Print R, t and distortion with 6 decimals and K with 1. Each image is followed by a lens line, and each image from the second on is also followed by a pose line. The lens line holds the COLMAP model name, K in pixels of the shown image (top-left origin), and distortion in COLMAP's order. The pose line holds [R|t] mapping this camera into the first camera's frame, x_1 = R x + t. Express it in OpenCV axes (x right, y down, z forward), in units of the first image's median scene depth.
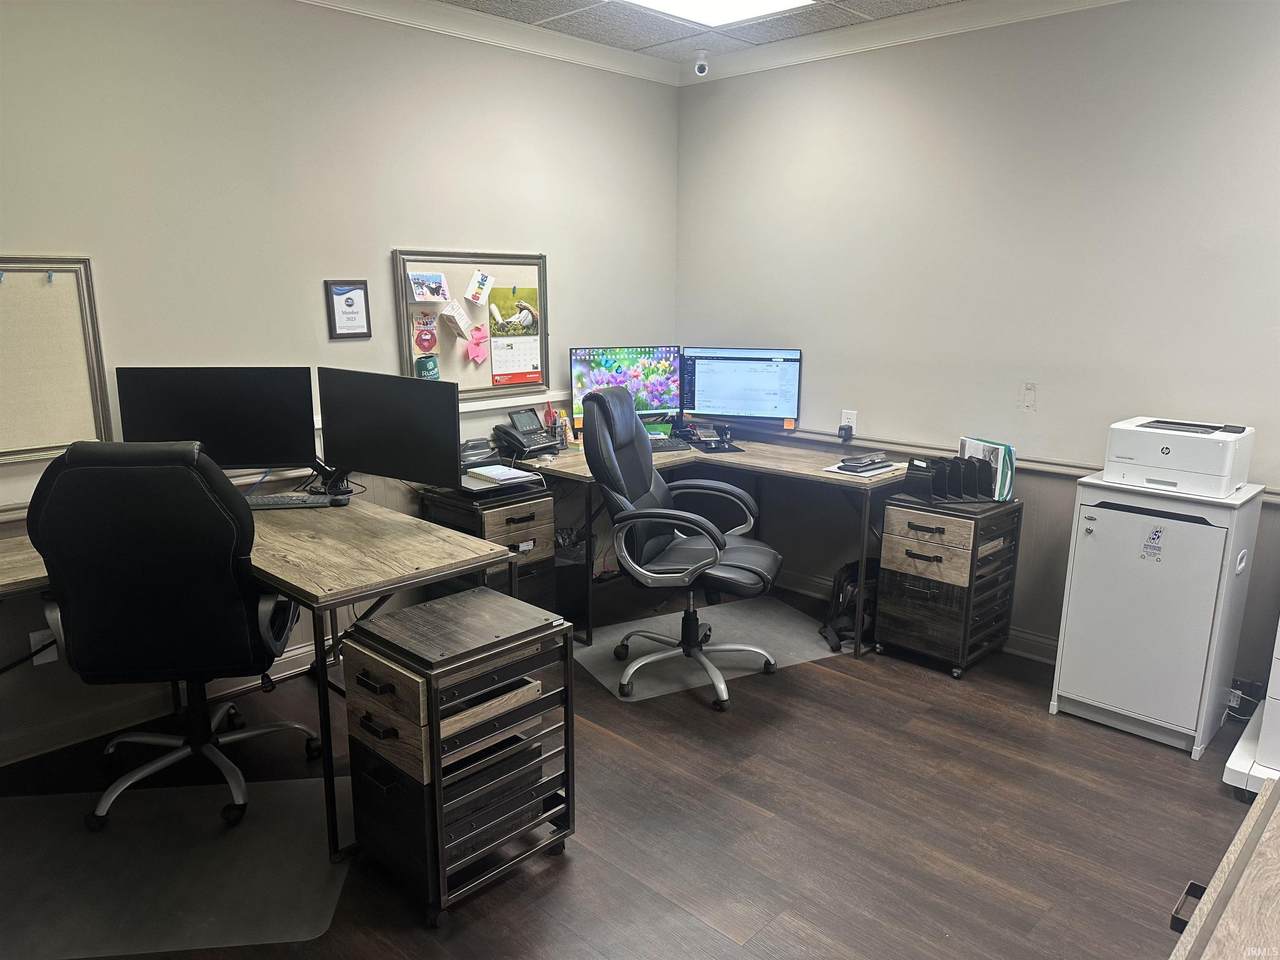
lens RADIAL K [[845.8, 0, 640.0], [0, 845.8, 480.0], [0, 0, 1]] dist [0.080644, -0.173922]
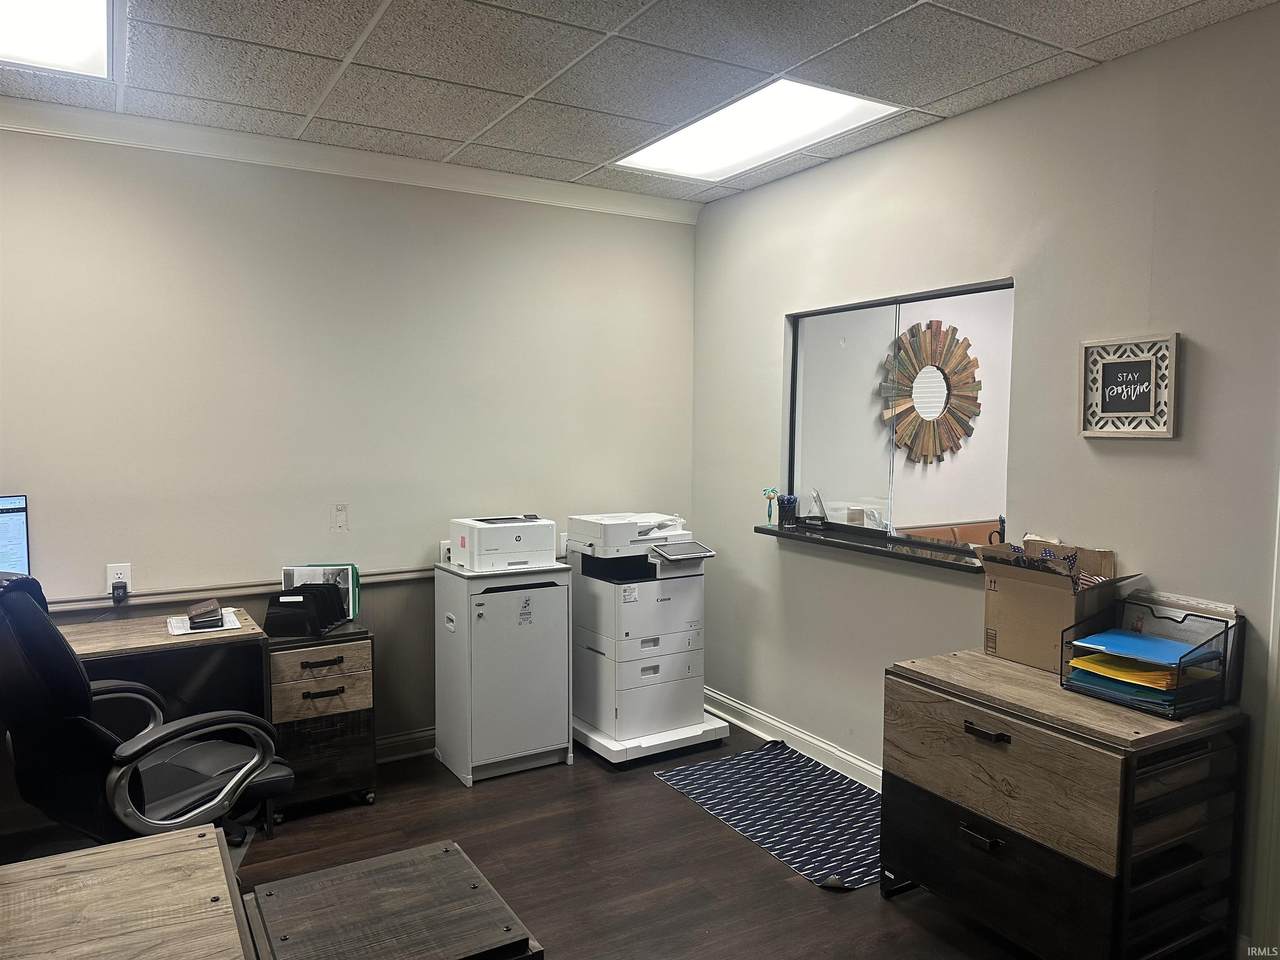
lens RADIAL K [[845.8, 0, 640.0], [0, 845.8, 480.0], [0, 0, 1]] dist [0.080644, -0.173922]
pose [[0.267736, -0.064241, 0.961348, -0.470524], [0.207745, 0.978154, 0.007507, -0.076144], [-0.940829, 0.197706, 0.275233, 0.364301]]
